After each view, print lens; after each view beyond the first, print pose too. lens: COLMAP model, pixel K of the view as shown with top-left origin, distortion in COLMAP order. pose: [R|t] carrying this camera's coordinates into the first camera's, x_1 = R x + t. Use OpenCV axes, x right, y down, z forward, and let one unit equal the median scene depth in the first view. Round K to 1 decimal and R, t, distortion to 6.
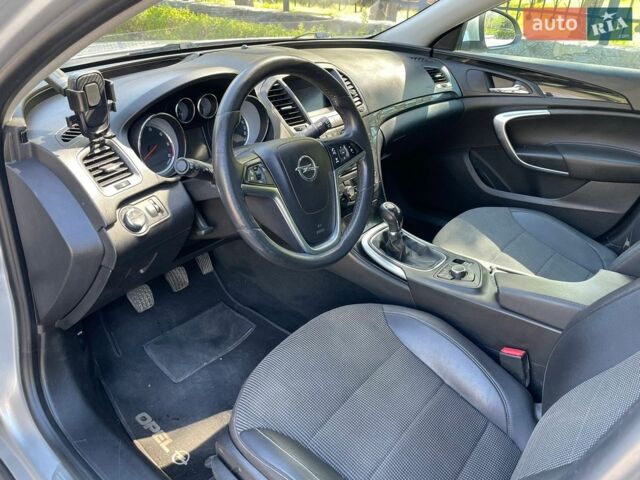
lens RADIAL K [[454.6, 0, 320.0], [0, 454.6, 240.0], [0, 0, 1]] dist [0.000715, -0.064941]
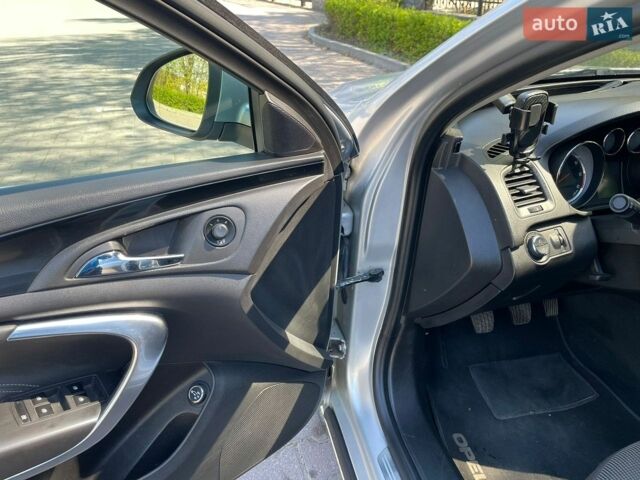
lens RADIAL K [[454.6, 0, 320.0], [0, 454.6, 240.0], [0, 0, 1]] dist [0.000715, -0.064941]
pose [[0.758699, 0.237286, -0.606689, -0.173054], [-0.266968, 0.962759, 0.042691, 0.021572], [0.594226, 0.129577, 0.793792, -0.024851]]
